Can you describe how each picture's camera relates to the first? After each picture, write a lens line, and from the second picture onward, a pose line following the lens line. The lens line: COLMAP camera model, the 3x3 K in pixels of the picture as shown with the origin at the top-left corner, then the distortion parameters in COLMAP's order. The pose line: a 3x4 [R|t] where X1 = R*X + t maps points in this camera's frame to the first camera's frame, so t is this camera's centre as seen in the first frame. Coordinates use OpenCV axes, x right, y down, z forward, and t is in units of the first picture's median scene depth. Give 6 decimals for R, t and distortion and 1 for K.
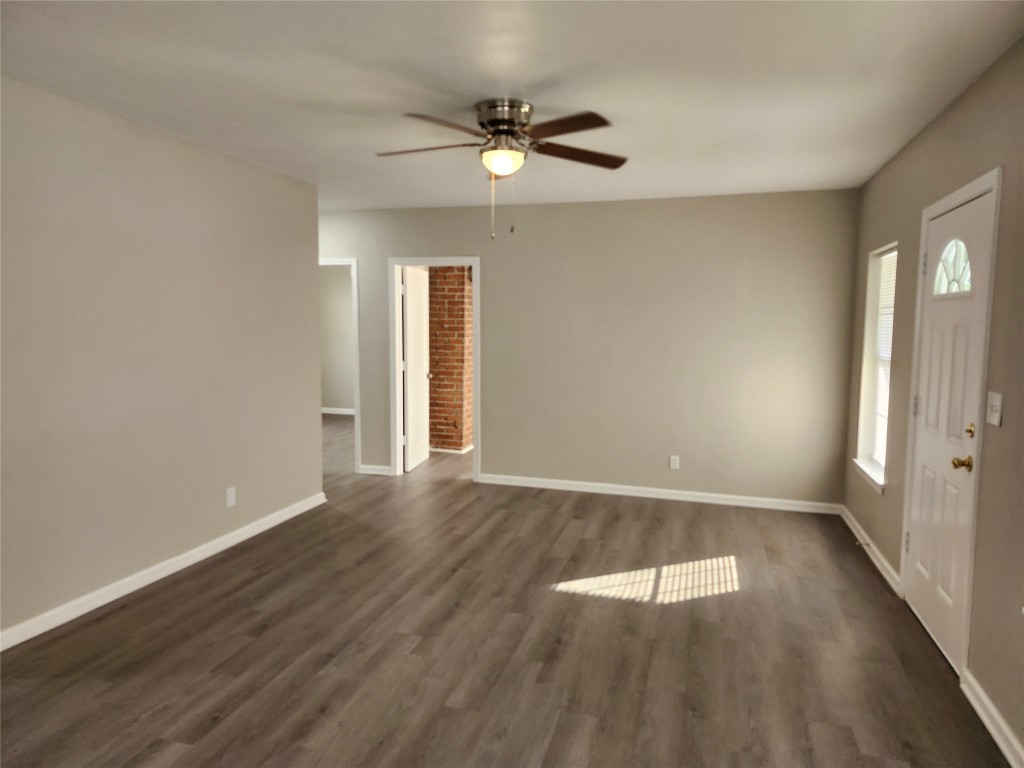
lens RADIAL K [[688.7, 0, 512.0], [0, 688.7, 384.0], [0, 0, 1]] dist [0.092471, -0.124130]
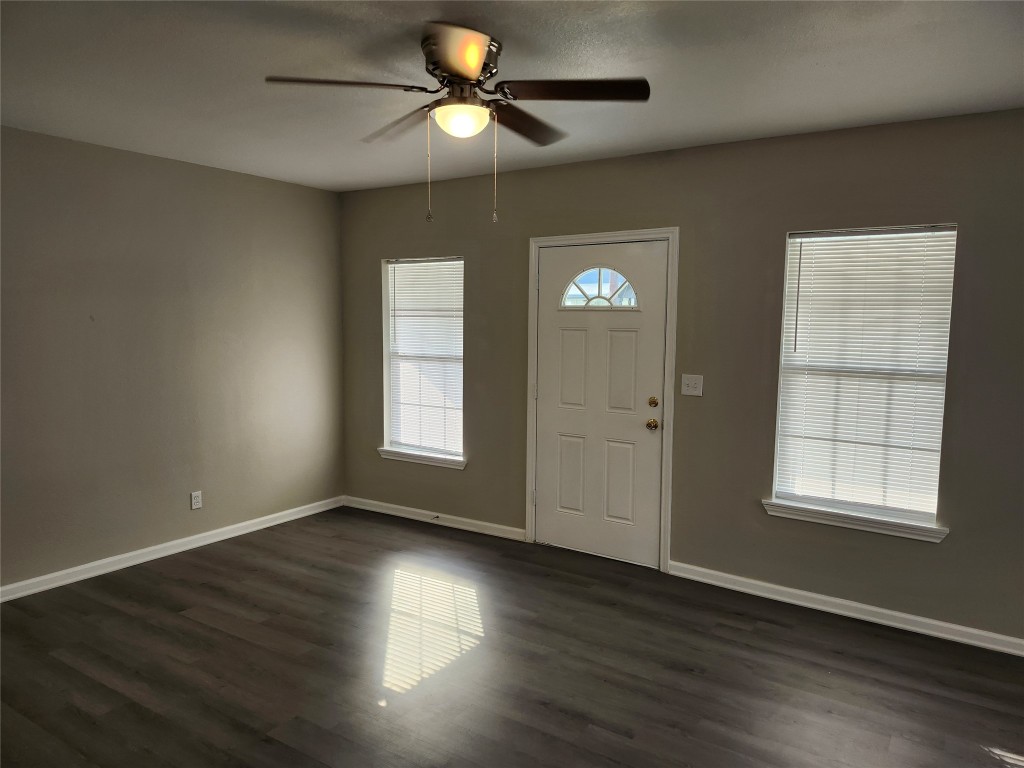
lens RADIAL K [[688.7, 0, 512.0], [0, 688.7, 384.0], [0, 0, 1]] dist [0.092471, -0.124130]
pose [[0.321427, -0.107780, 0.940781, -0.696867], [0.083187, 0.992874, 0.085326, -0.103697], [-0.943273, 0.050835, 0.328103, 0.695690]]
